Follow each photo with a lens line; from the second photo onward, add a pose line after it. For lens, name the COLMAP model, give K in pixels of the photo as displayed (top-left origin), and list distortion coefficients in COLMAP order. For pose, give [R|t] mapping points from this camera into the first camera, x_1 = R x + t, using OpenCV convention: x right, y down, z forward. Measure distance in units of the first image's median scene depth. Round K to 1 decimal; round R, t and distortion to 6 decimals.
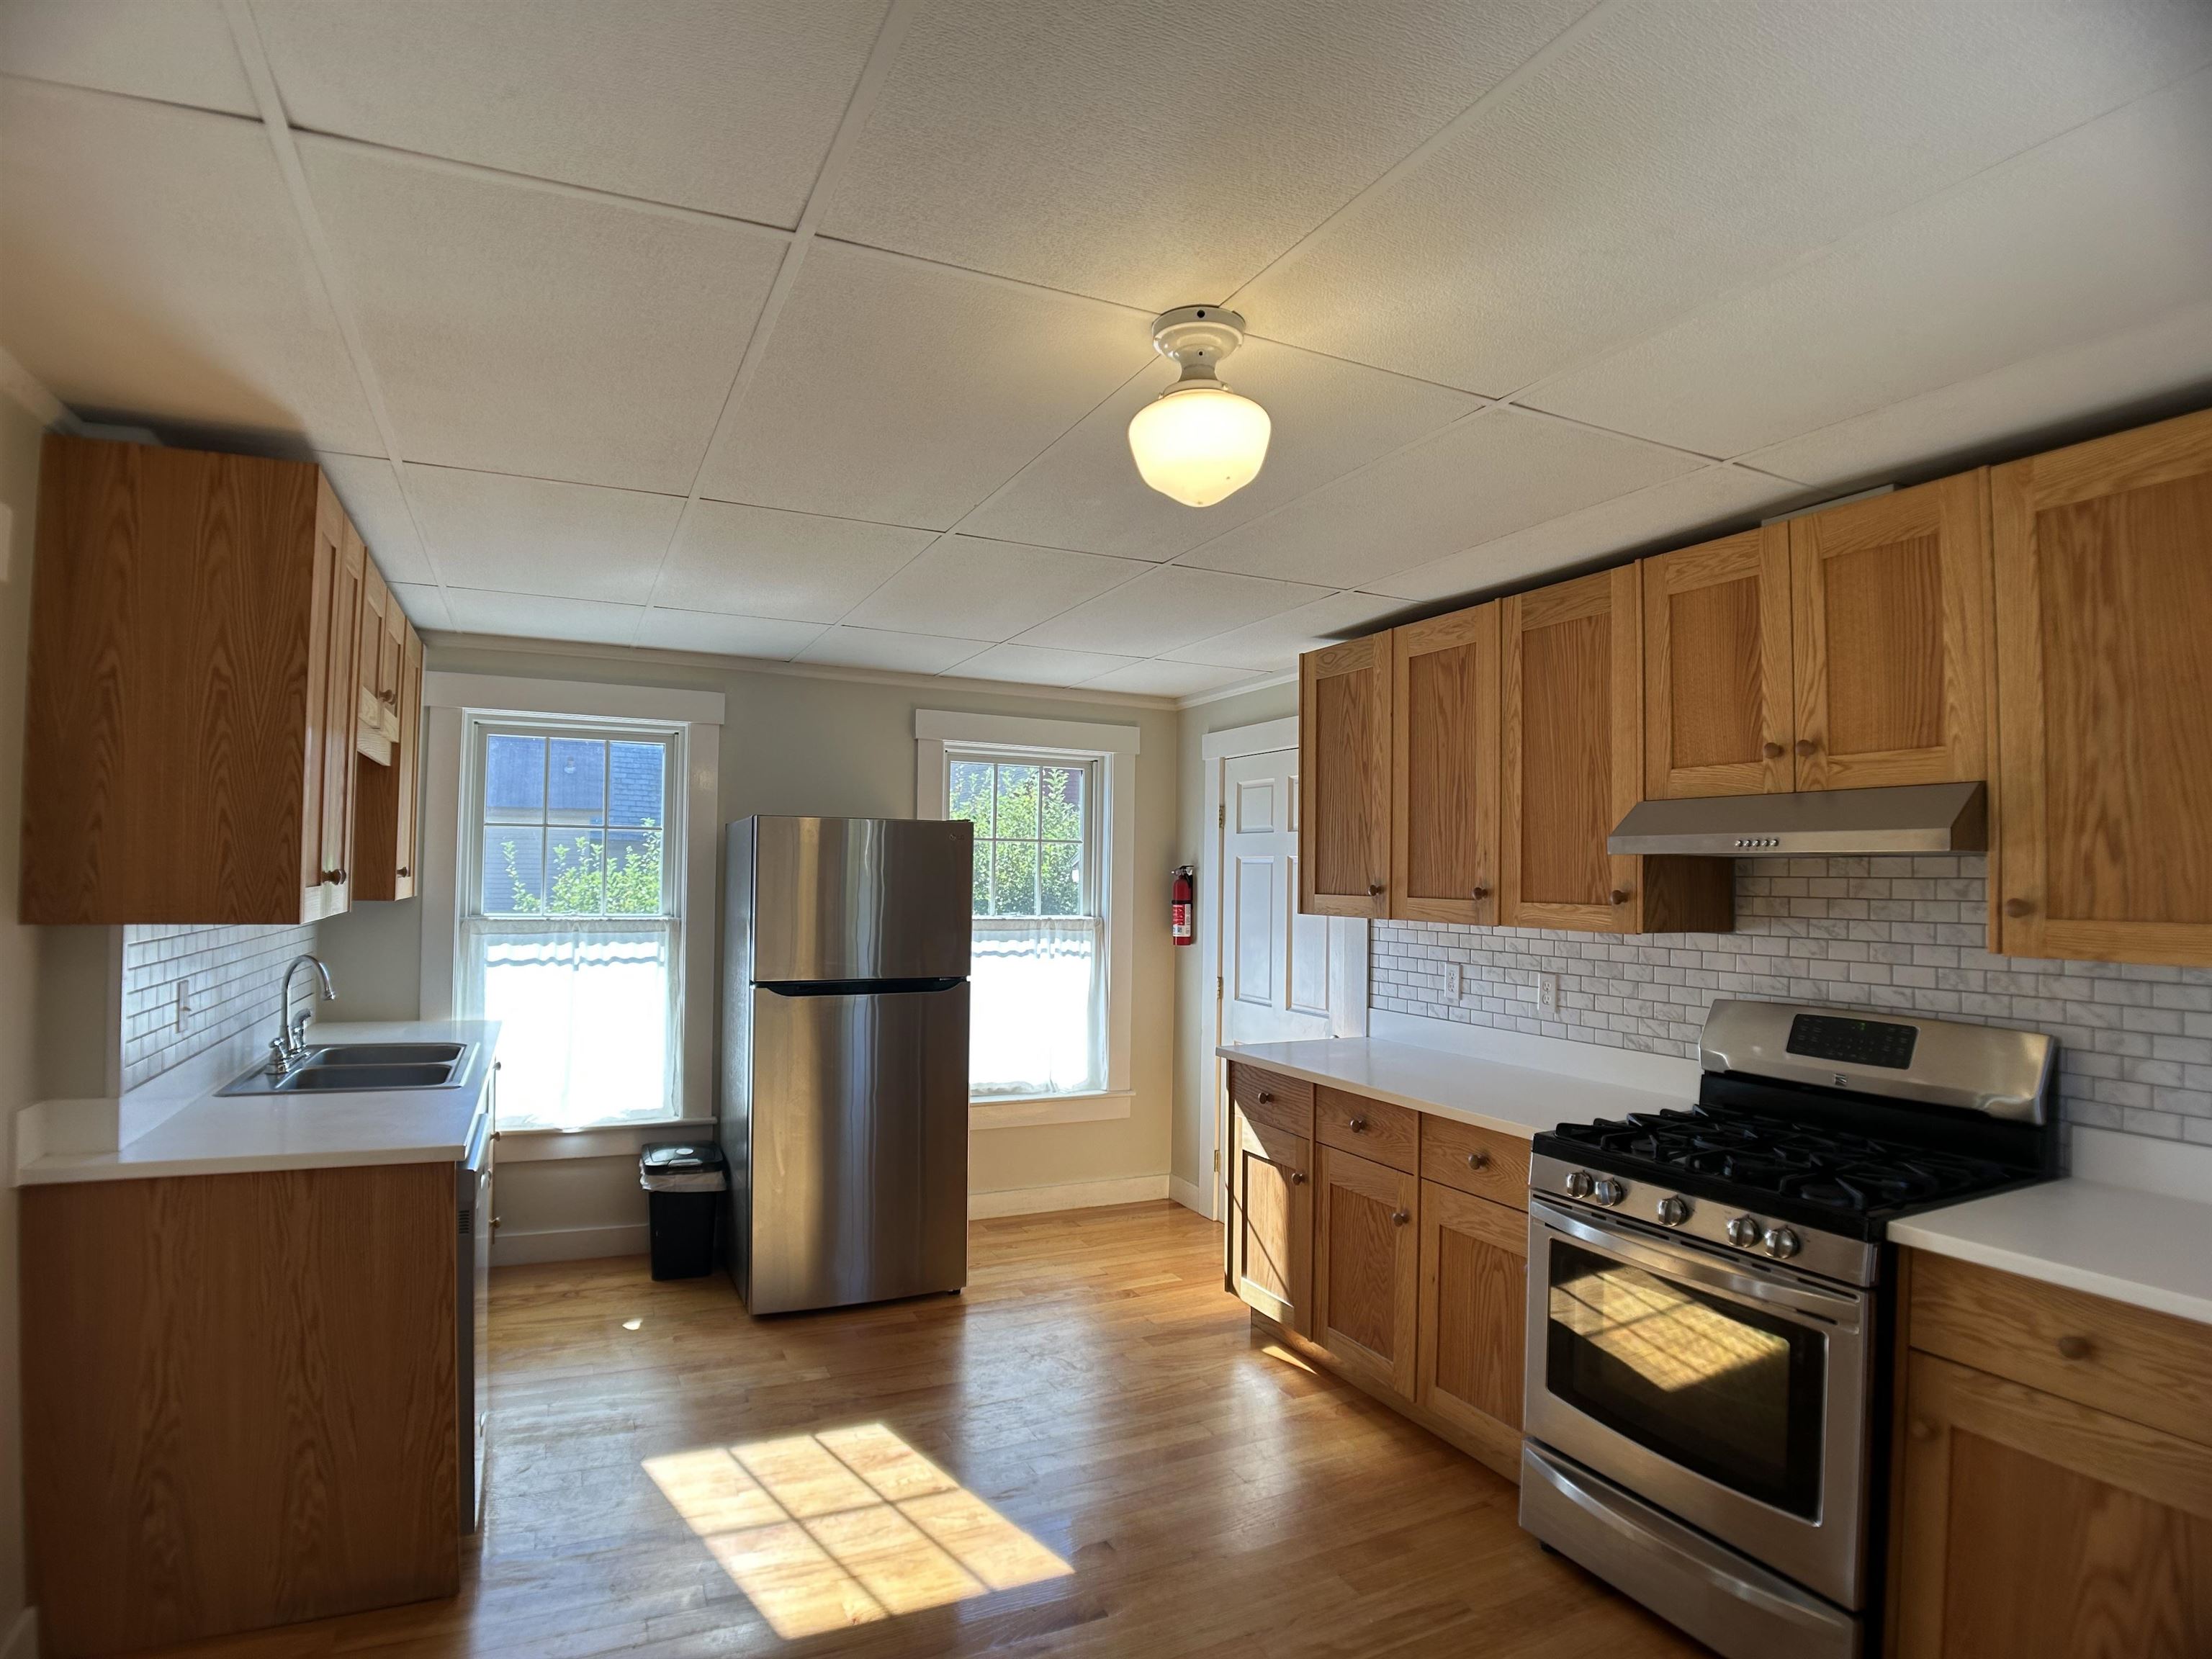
lens RADIAL K [[1169.7, 0, 1097.1], [0, 1169.7, 836.9], [0, 0, 1]] dist [-0.074740, 0.011124]
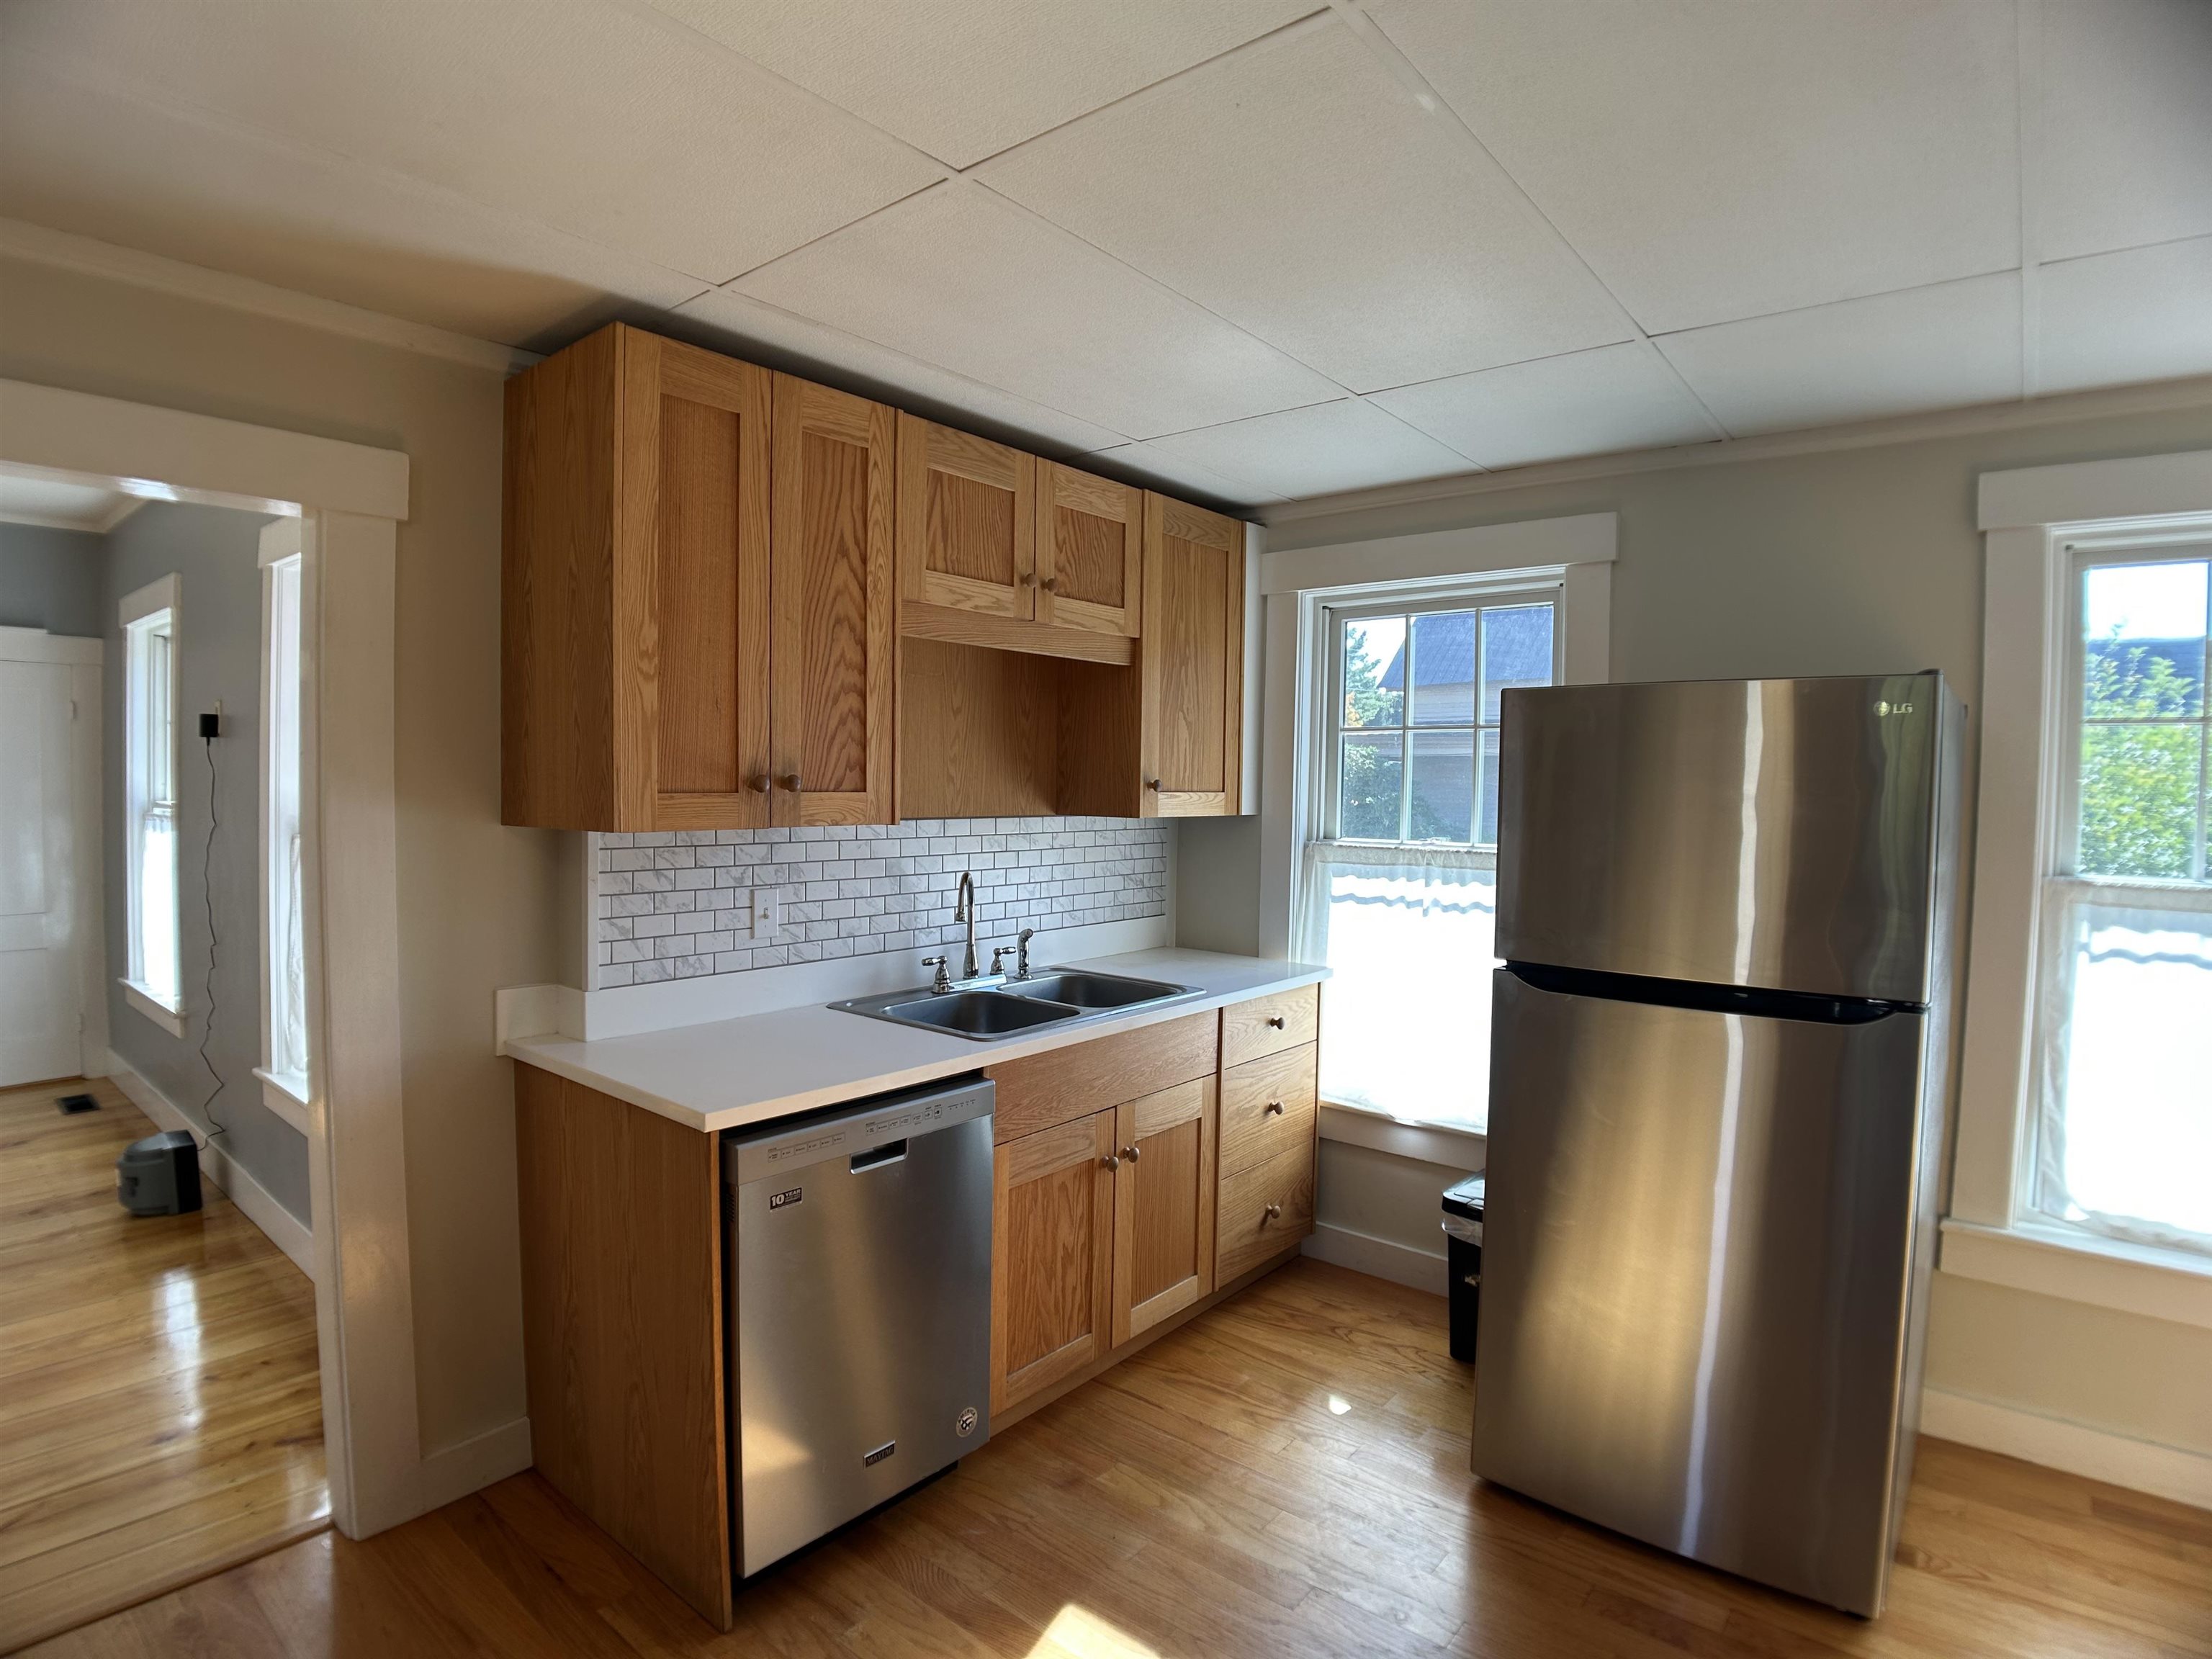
lens RADIAL K [[1169.7, 0, 1086.5], [0, 1169.7, 831.1], [0, 0, 1]] dist [-0.074740, 0.011124]
pose [[0.413998, 0.029624, -0.909796, 0.236837], [0.021402, 0.998877, 0.042264, 0.034406], [0.910026, -0.036969, 0.412899, 0.743959]]
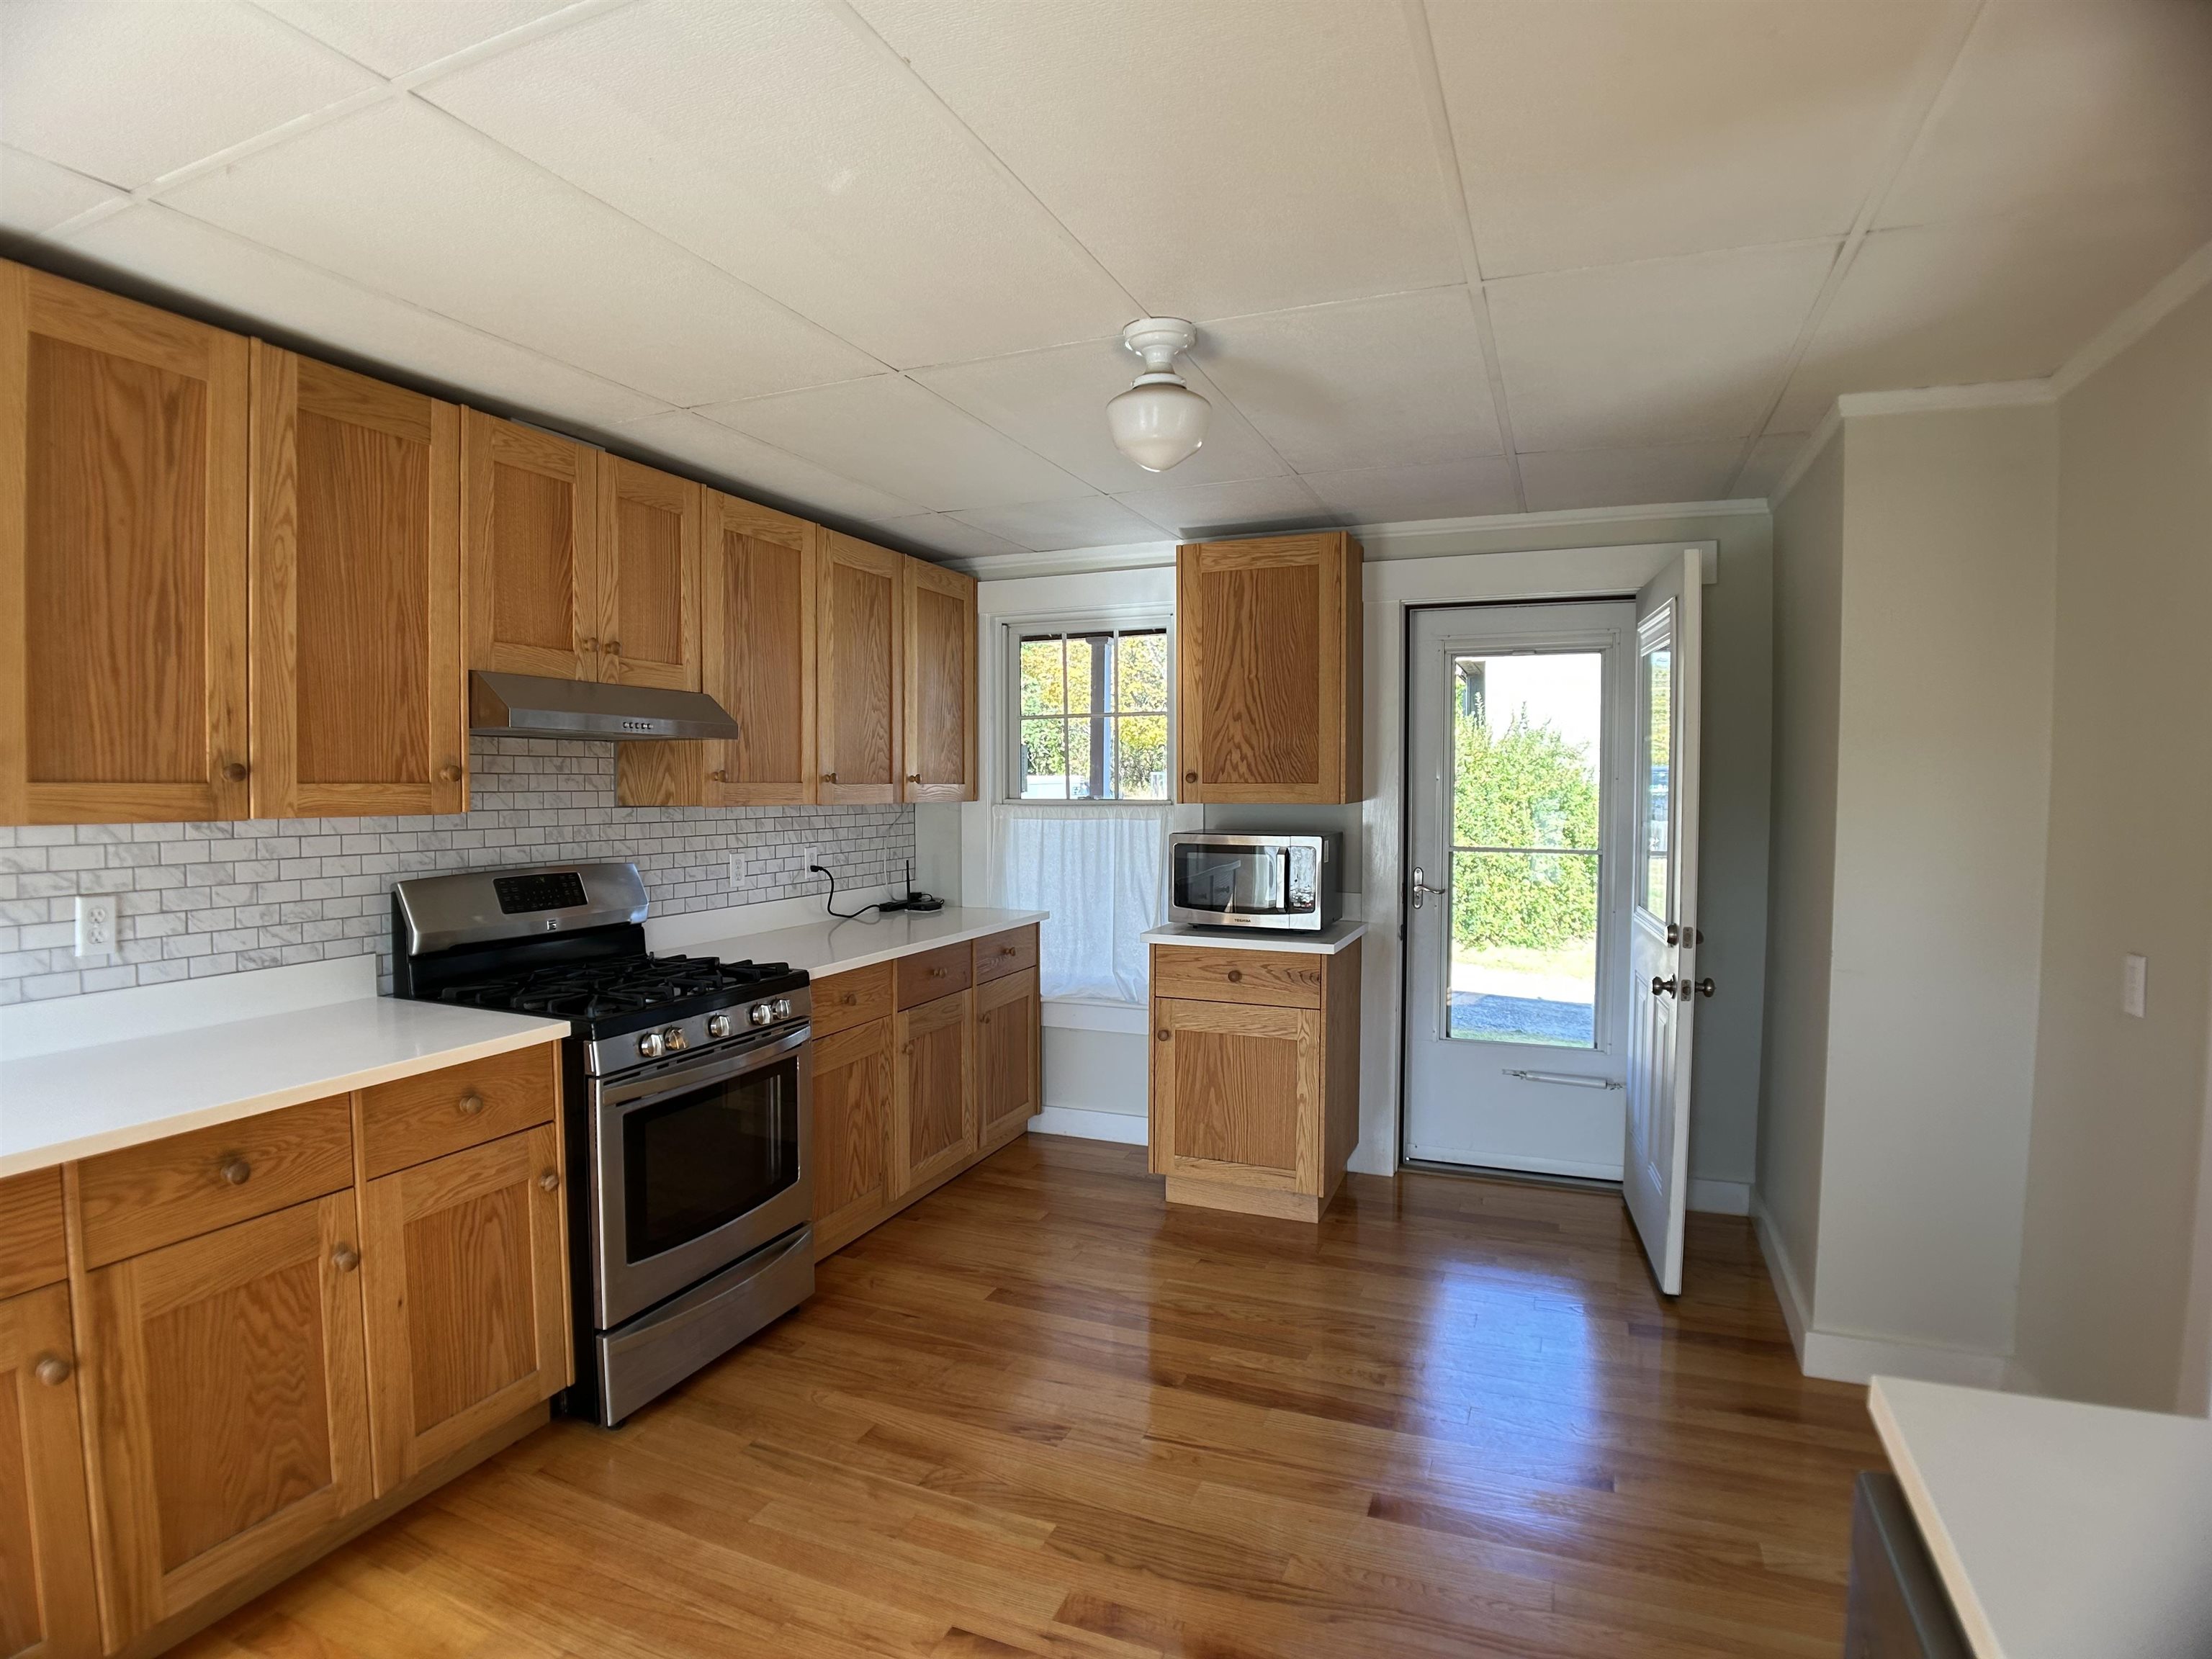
lens RADIAL K [[1169.7, 0, 1082.8], [0, 1169.7, 820.2], [0, 0, 1]] dist [-0.074740, 0.011124]
pose [[-0.665192, -0.036810, 0.745765, -0.539636], [-0.032970, 0.999258, 0.019915, 0.054239], [-0.745944, -0.011341, -0.665912, 1.218530]]
